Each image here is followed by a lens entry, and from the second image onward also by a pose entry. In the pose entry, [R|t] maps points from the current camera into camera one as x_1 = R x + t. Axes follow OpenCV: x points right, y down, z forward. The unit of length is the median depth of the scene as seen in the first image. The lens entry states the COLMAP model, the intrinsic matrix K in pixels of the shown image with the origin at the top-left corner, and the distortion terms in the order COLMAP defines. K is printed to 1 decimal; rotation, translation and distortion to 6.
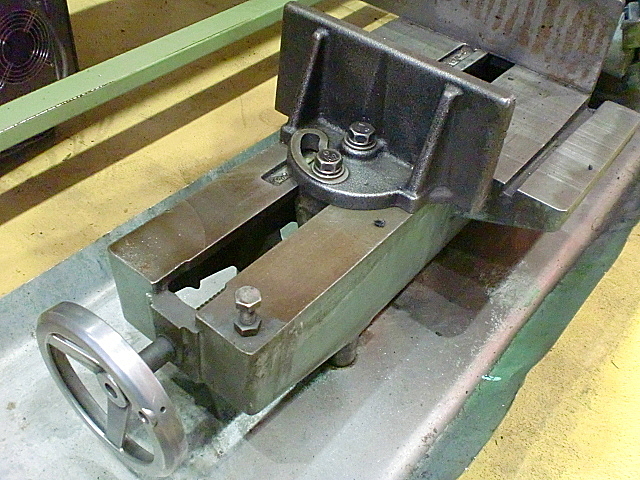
lens RADIAL K [[652.8, 0, 320.0], [0, 652.8, 240.0], [0, 0, 1]] dist [-0.016607, -0.039283]
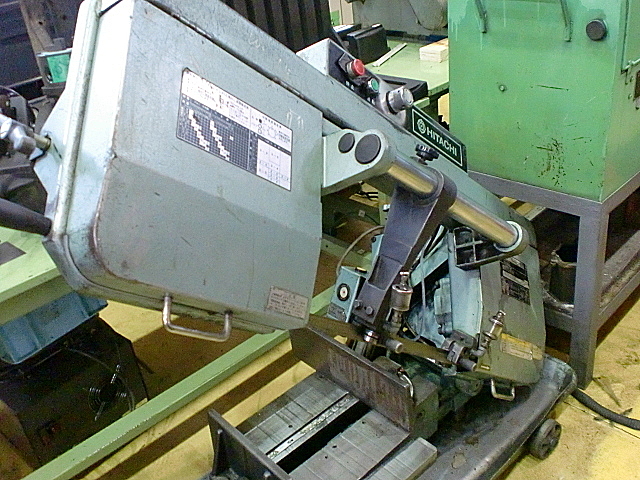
lens RADIAL K [[652.8, 0, 320.0], [0, 652.8, 240.0], [0, 0, 1]] dist [-0.016607, -0.039283]
pose [[0.967169, -0.091925, -0.236925, 0.465636], [0.032865, 0.969700, -0.242076, -0.226342], [0.251999, 0.226342, 0.940886, -0.510408]]
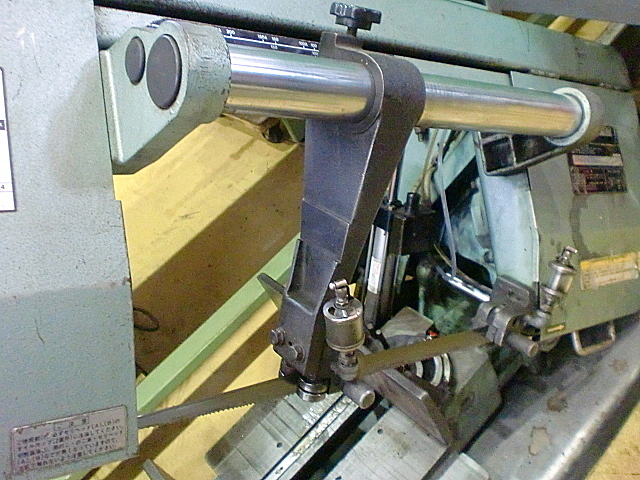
lens RADIAL K [[652.8, 0, 320.0], [0, 652.8, 240.0], [0, 0, 1]] dist [-0.016607, -0.039283]
pose [[0.883537, -0.188748, -0.428645, 0.556122], [0.208015, 0.978124, -0.001936, -0.438999], [0.419634, -0.087454, 0.903471, -0.012067]]
